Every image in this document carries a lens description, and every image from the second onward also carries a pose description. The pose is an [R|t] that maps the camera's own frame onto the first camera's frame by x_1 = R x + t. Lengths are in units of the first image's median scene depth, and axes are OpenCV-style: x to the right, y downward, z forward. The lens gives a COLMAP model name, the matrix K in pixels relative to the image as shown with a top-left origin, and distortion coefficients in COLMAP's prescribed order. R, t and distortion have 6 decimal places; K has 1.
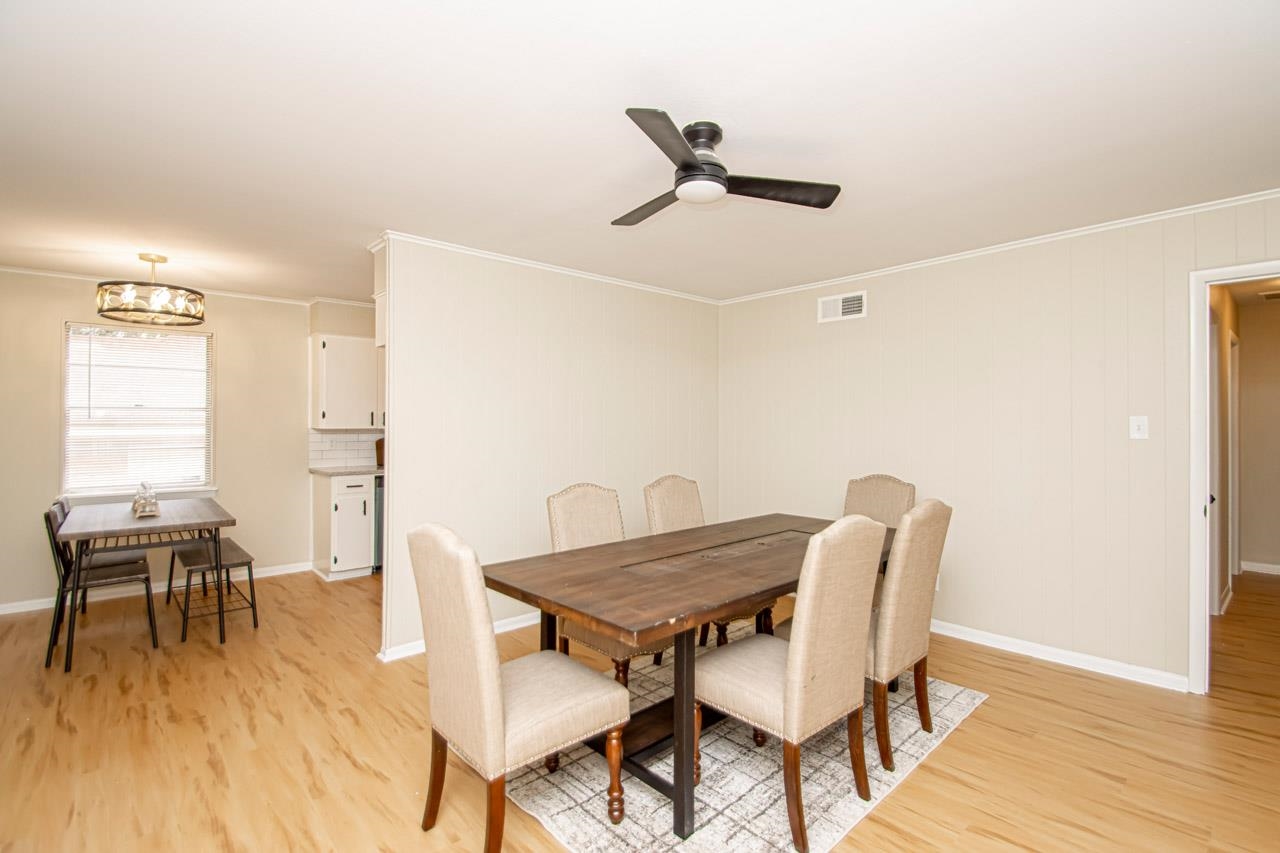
lens RADIAL K [[613.8, 0, 653.0], [0, 613.8, 421.9], [0, 0, 1]] dist [0.011577, -0.000199]
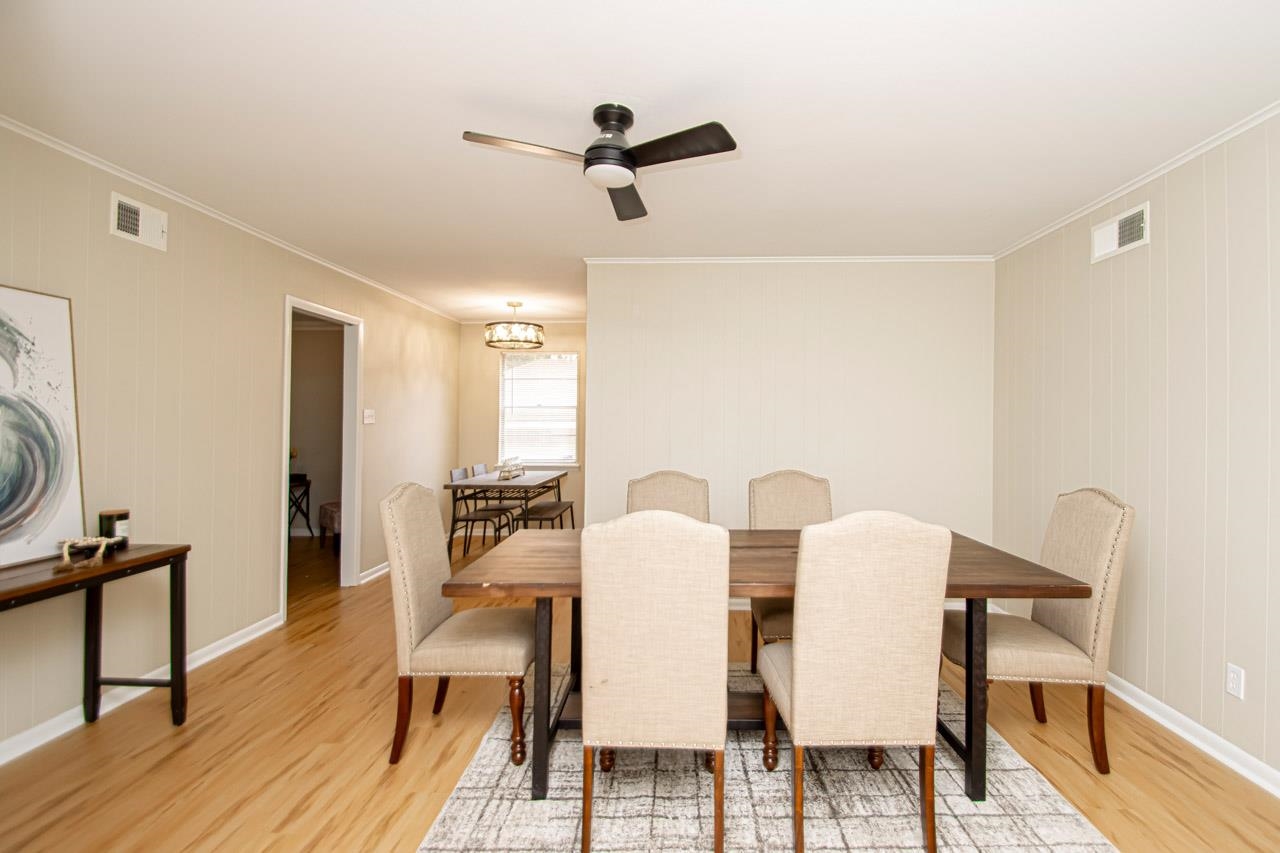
lens RADIAL K [[613.8, 0, 653.0], [0, 613.8, 421.9], [0, 0, 1]] dist [0.011577, -0.000199]
pose [[0.709190, 0.000496, -0.705017, 0.462296], [0.001892, 0.999995, 0.002607, 0.011416], [0.705015, -0.003183, 0.709186, 0.191826]]
